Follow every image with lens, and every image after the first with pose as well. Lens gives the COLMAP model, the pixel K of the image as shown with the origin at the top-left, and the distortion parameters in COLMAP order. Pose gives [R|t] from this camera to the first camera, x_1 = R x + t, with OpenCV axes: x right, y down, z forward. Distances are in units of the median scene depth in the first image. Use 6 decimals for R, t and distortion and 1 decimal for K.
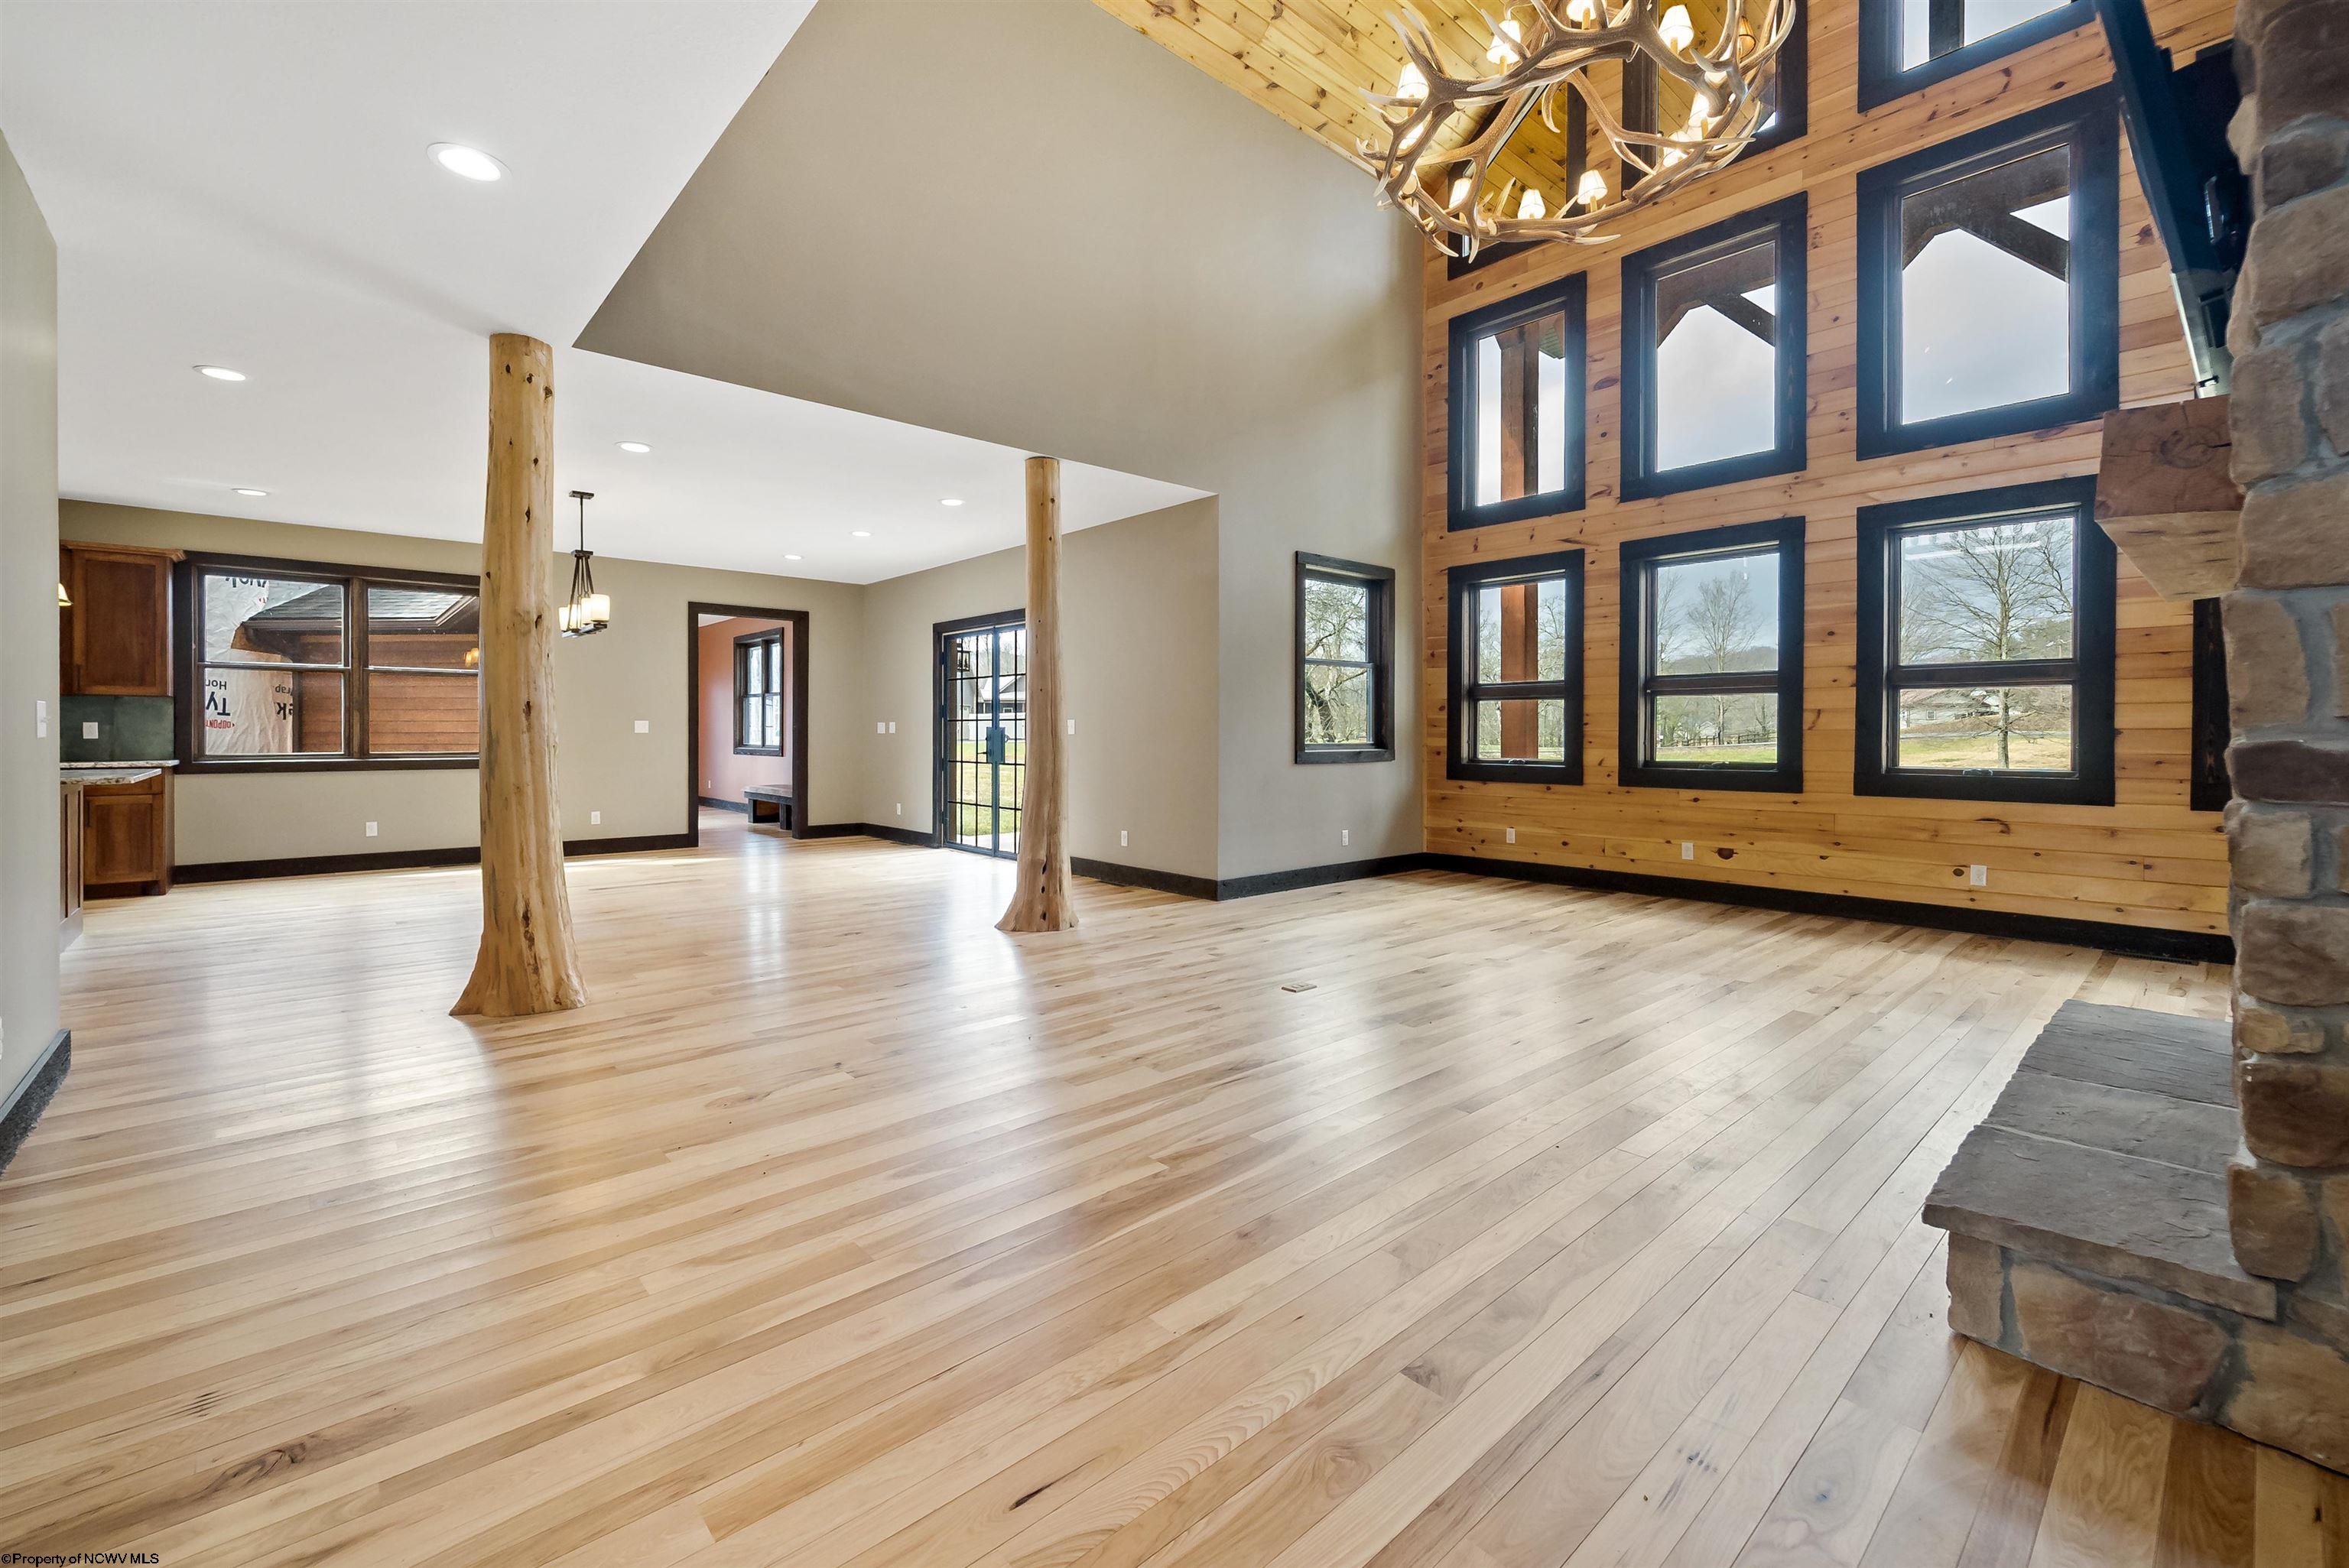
lens RADIAL K [[962.9, 0, 1152.4], [0, 962.9, 750.3], [0, 0, 1]] dist [0.003780, -0.002618]
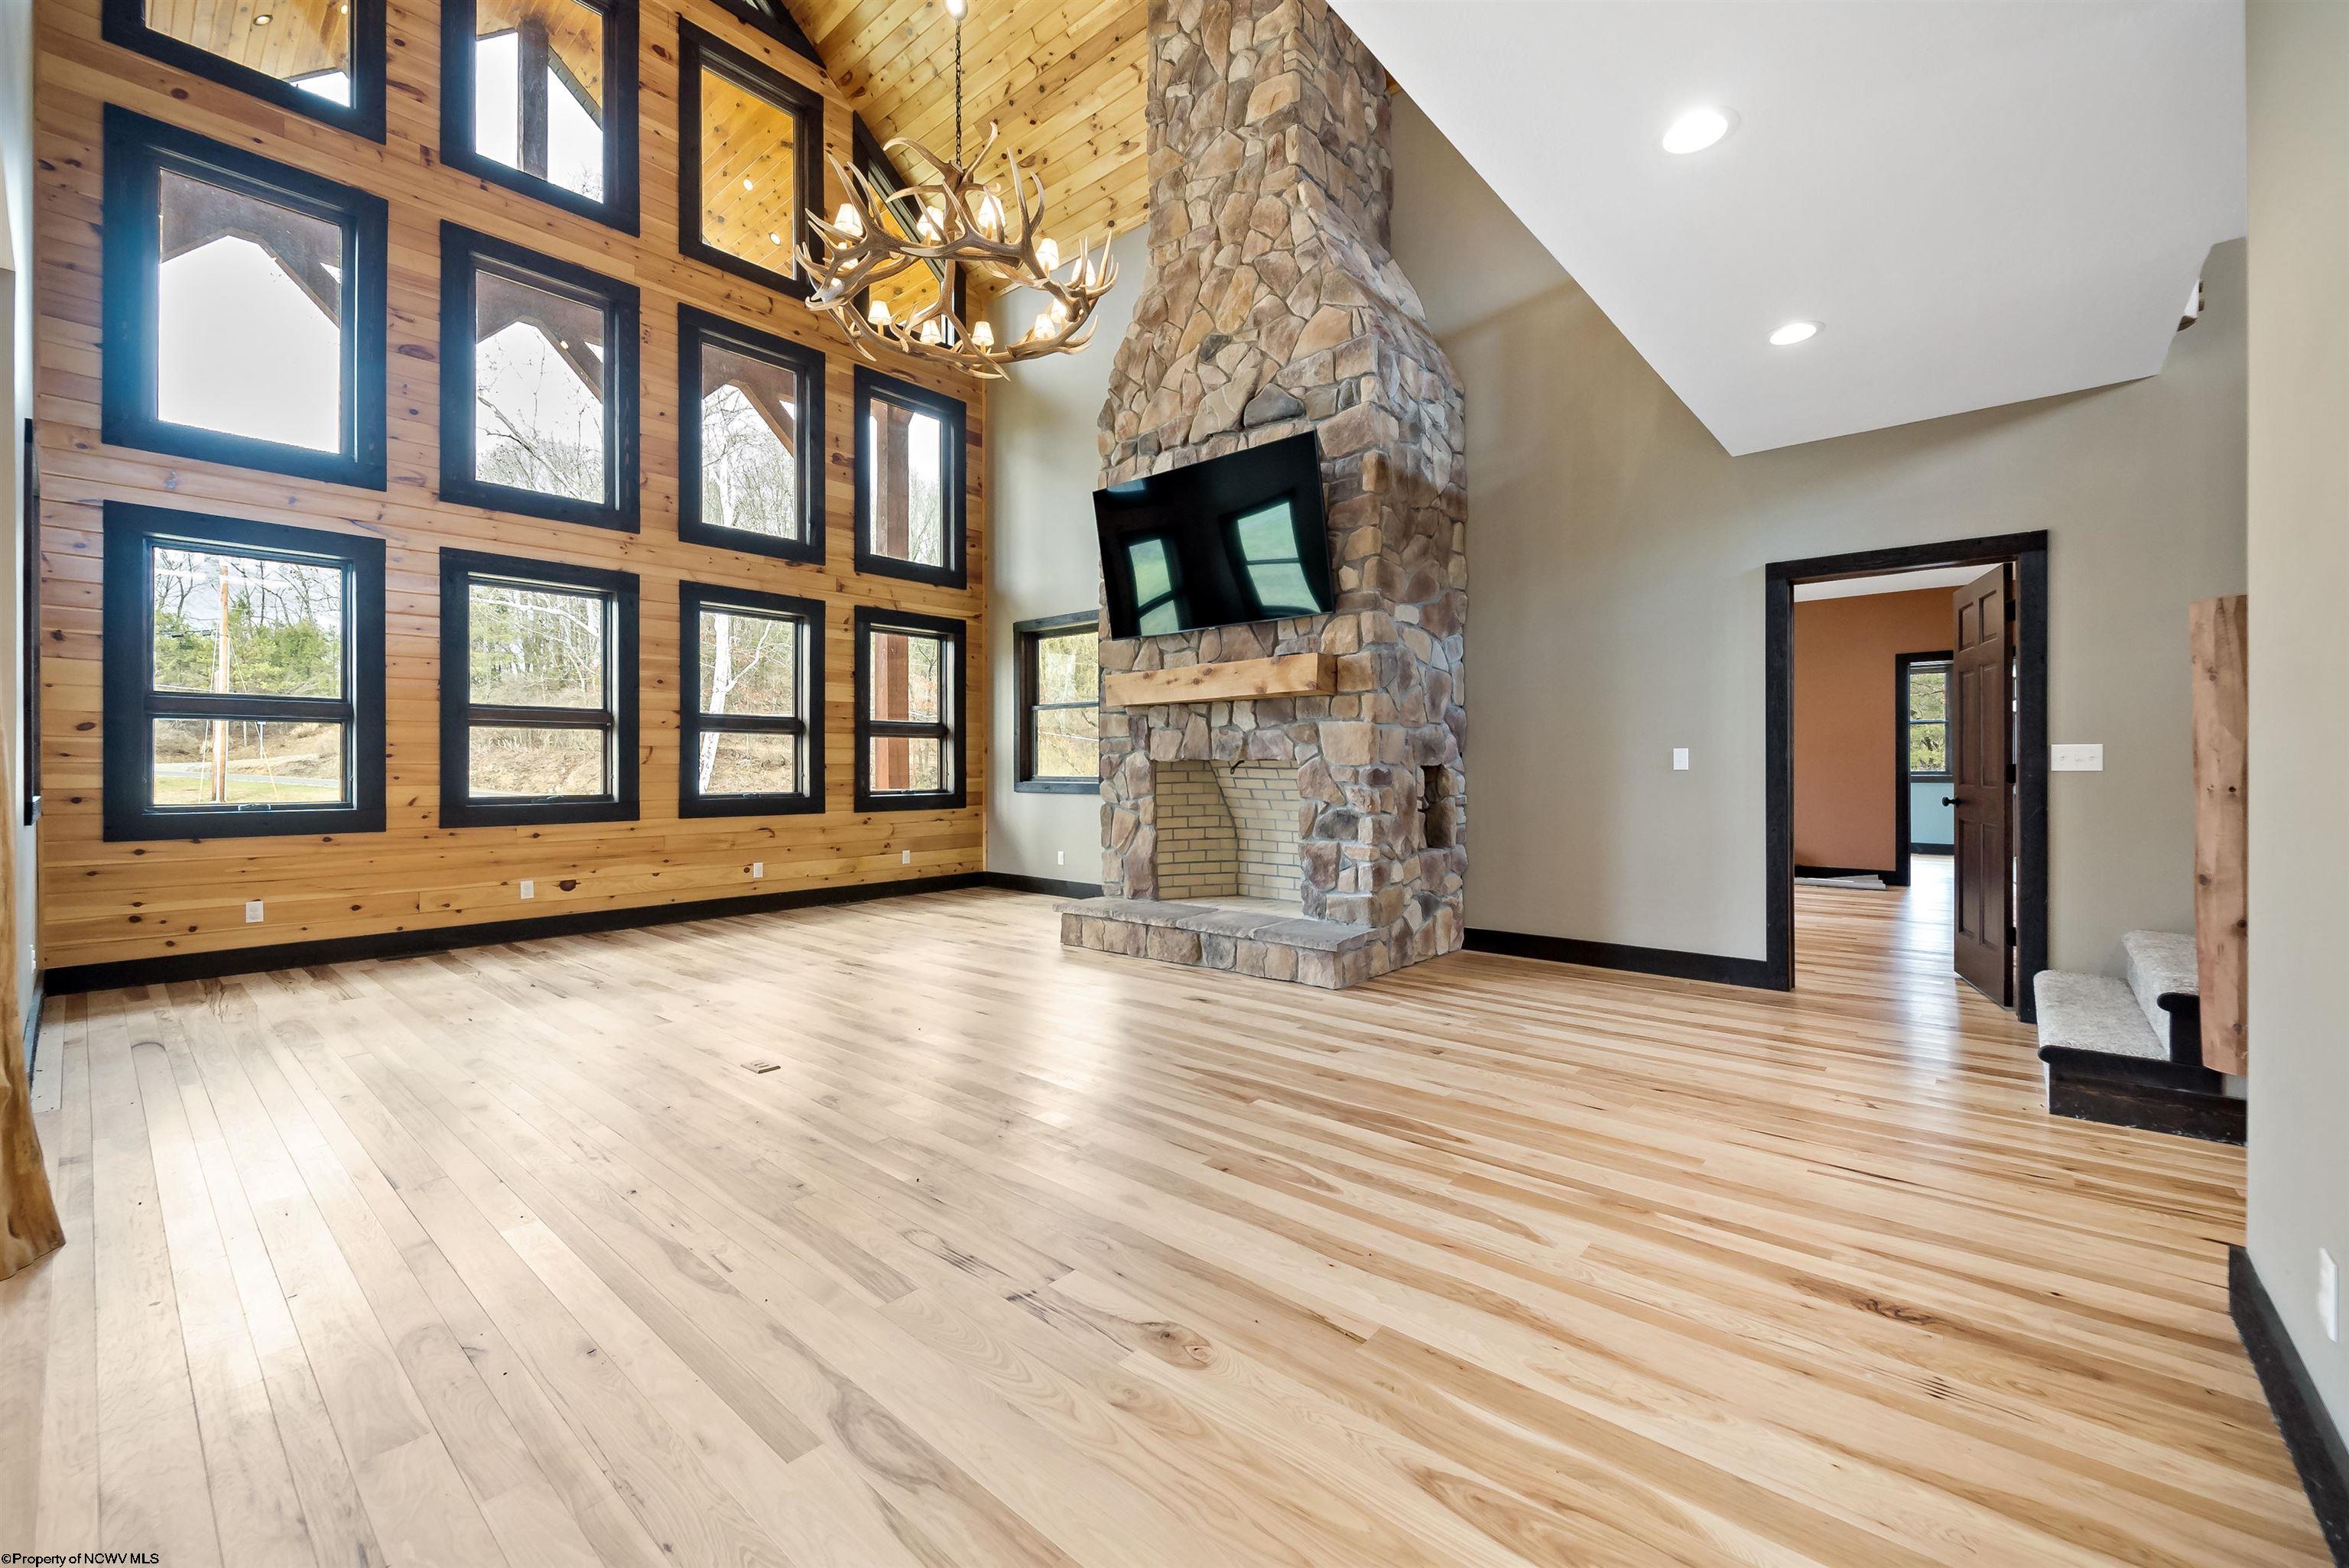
lens RADIAL K [[962.9, 0, 1179.2], [0, 962.9, 772.9], [0, 0, 1]] dist [0.003780, -0.002618]
pose [[-0.142863, -0.005198, 0.989729, -0.491376], [0.018724, 0.999793, 0.007954, -0.007389], [-0.989565, 0.019668, -0.142736, 0.504946]]
